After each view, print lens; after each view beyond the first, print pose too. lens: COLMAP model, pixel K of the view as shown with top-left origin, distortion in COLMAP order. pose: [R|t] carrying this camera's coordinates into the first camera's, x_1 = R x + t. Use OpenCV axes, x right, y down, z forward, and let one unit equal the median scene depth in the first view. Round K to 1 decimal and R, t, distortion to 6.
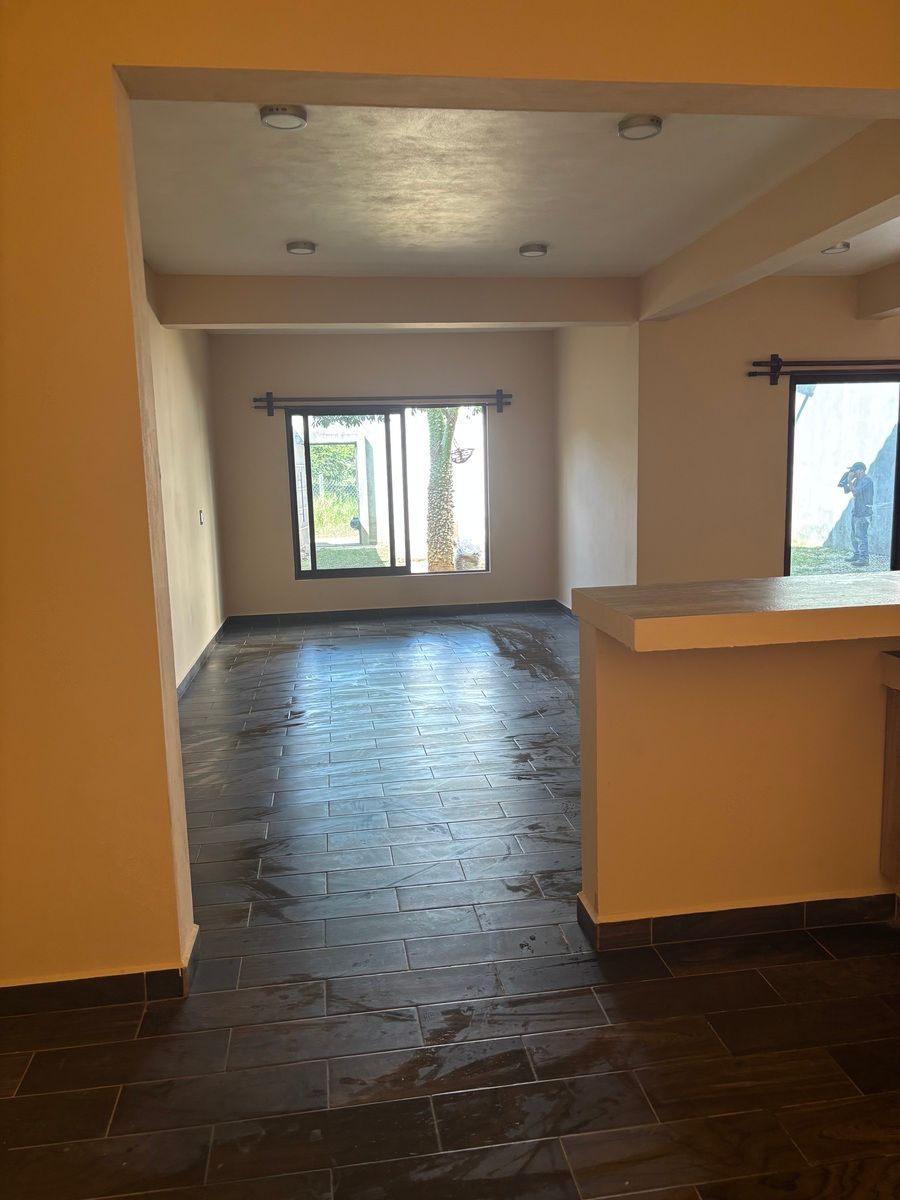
lens RADIAL K [[902.7, 0, 461.3], [0, 902.7, 603.2], [0, 0, 1]] dist [-0.002734, -0.029943]
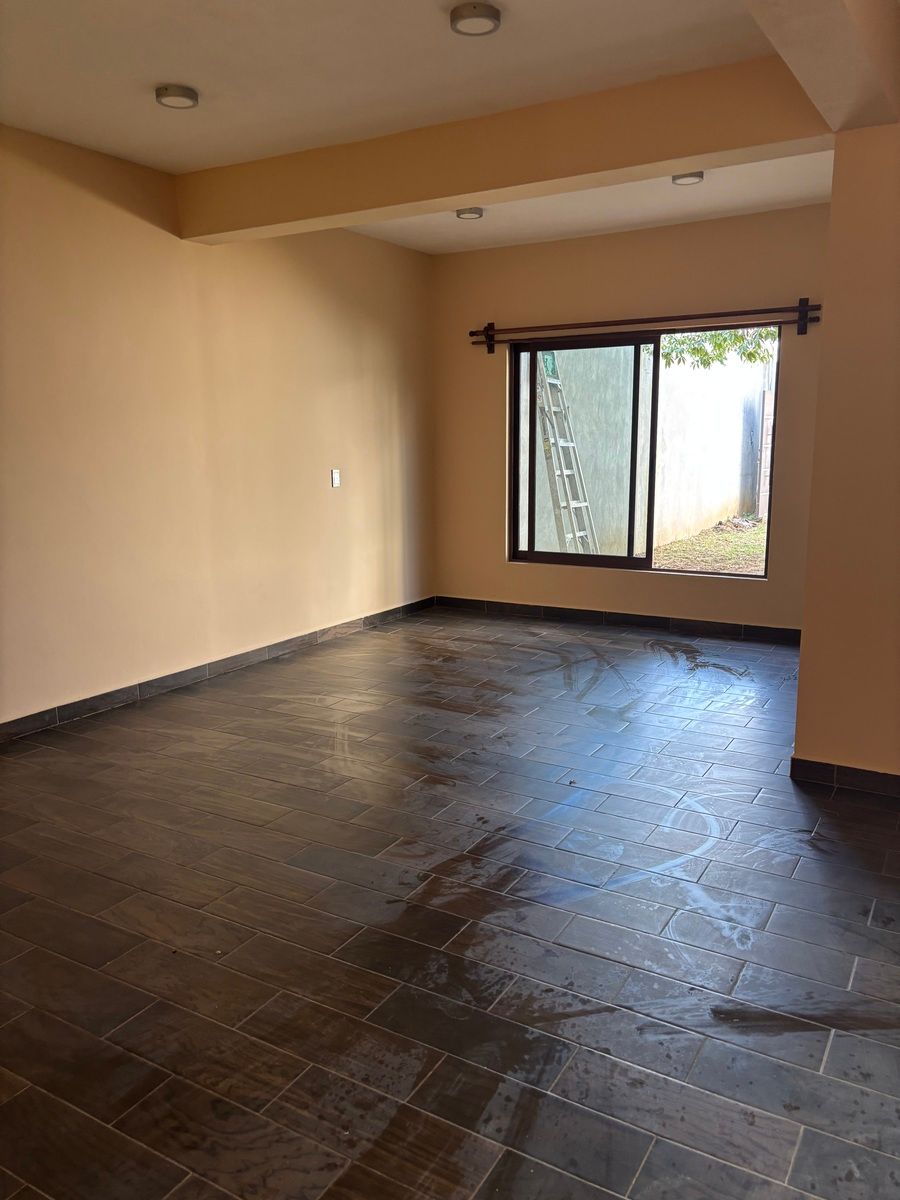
lens RADIAL K [[902.7, 0, 462.8], [0, 902.7, 595.5], [0, 0, 1]] dist [-0.002734, -0.029943]
pose [[0.783735, 0.121711, -0.609053, 0.270115], [-0.099428, 0.992551, 0.070403, -0.047587], [0.613085, 0.005380, 0.789999, 0.346424]]
